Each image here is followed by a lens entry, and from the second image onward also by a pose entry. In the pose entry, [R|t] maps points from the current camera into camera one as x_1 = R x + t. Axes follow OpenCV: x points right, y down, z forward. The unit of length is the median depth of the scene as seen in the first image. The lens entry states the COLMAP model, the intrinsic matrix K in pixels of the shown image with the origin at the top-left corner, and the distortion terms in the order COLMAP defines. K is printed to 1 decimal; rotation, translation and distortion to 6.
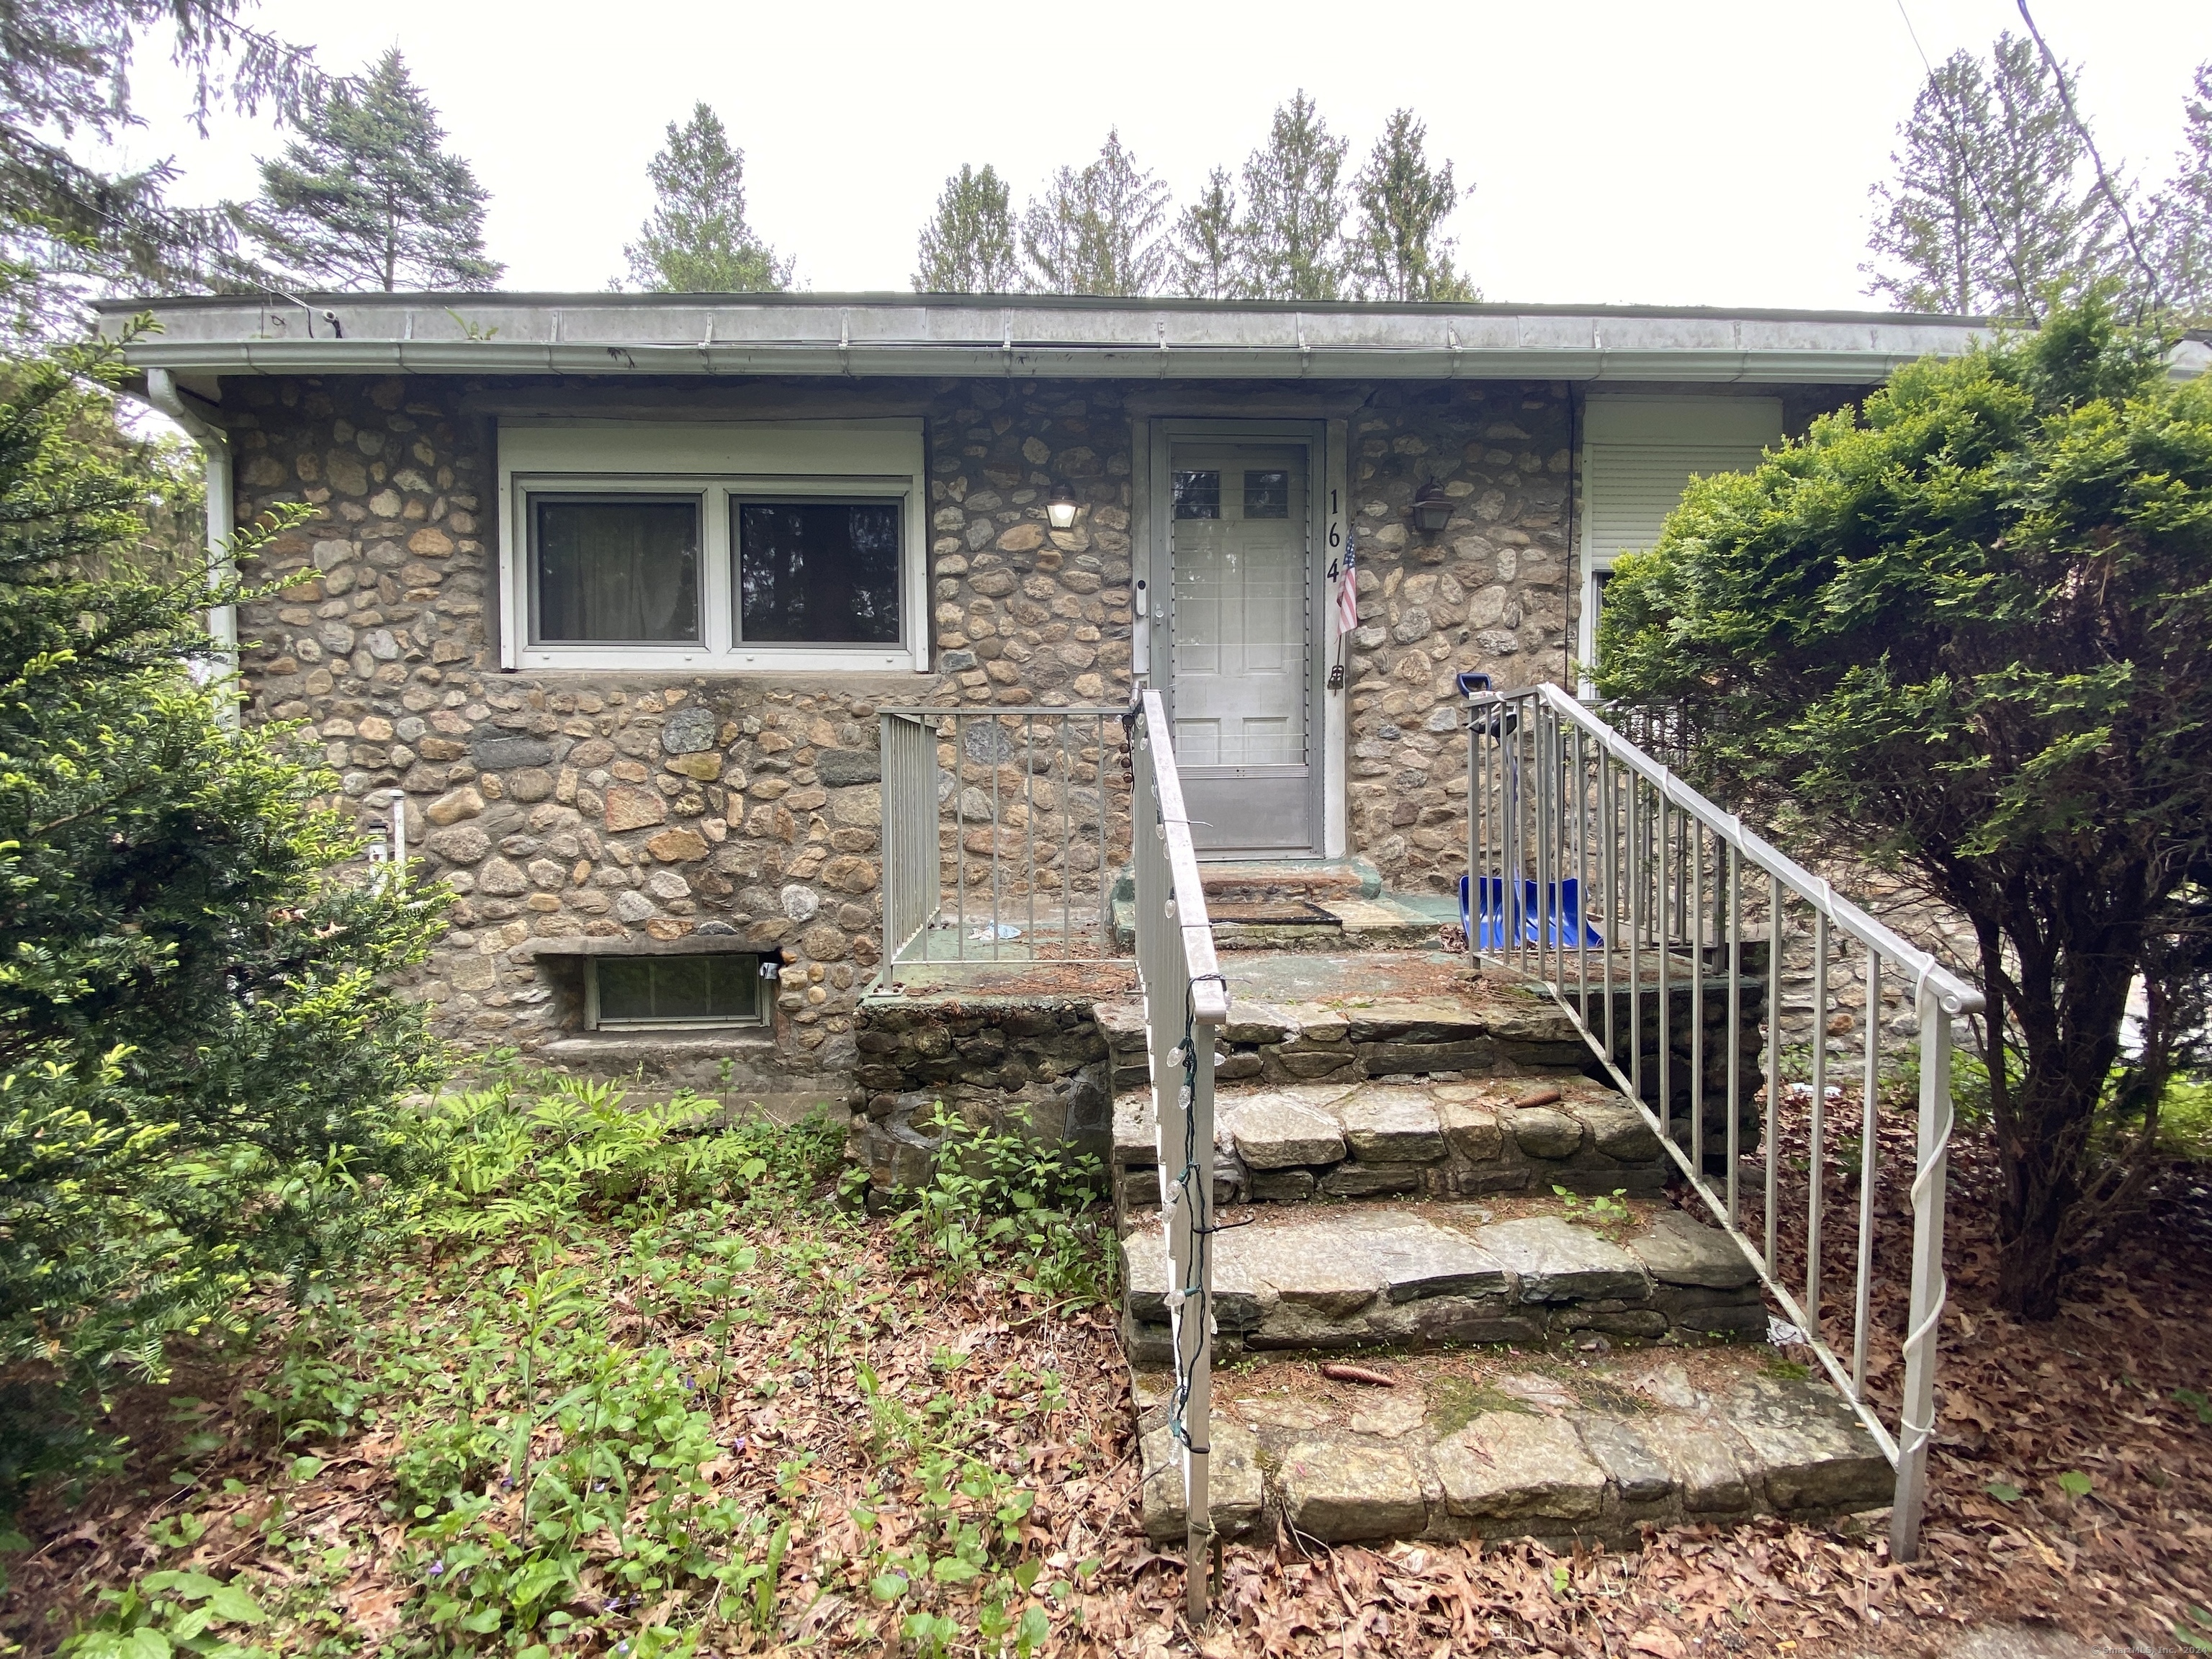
lens RADIAL K [[892.8, 0, 1106.2], [0, 892.8, 820.0], [0, 0, 1]] dist [-0.000734, -0.008915]
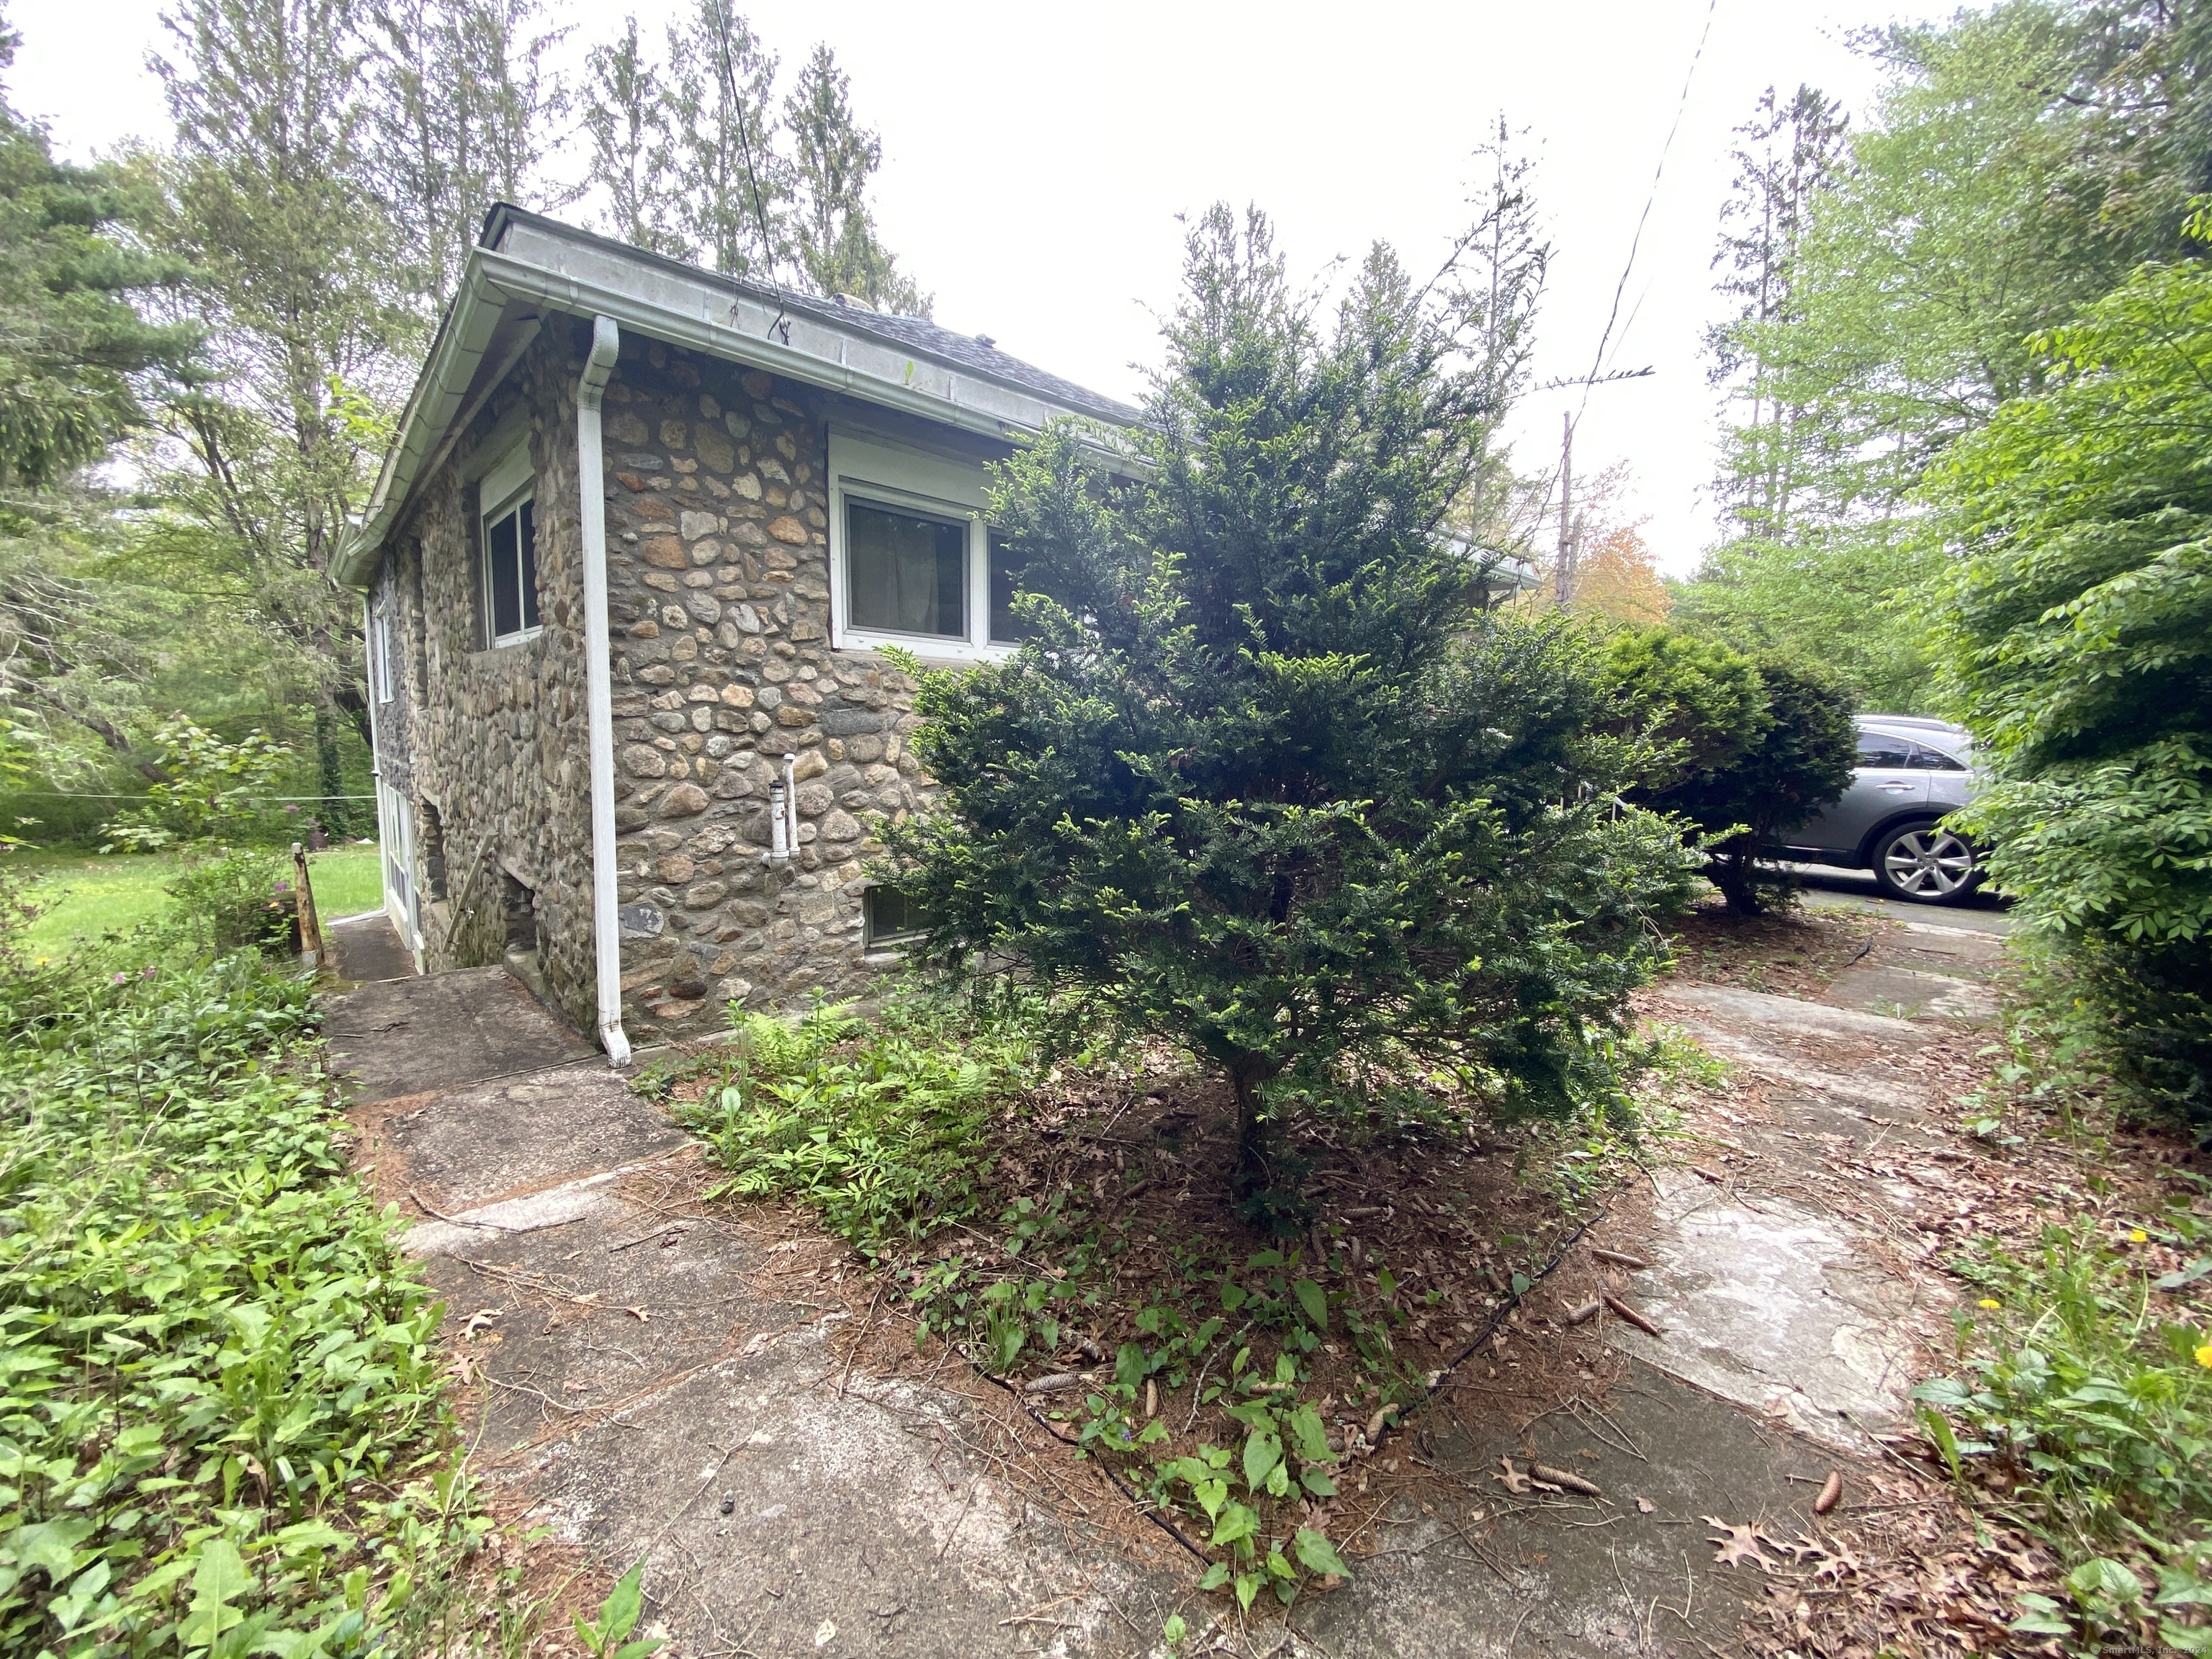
lens RADIAL K [[892.8, 0, 1105.7], [0, 892.8, 833.1], [0, 0, 1]] dist [-0.000734, -0.008915]
pose [[0.730668, -0.058828, 0.680194, -1.240644], [-0.008544, 0.995415, 0.095269, -0.043455], [-0.682680, -0.075421, 0.726815, -0.112293]]
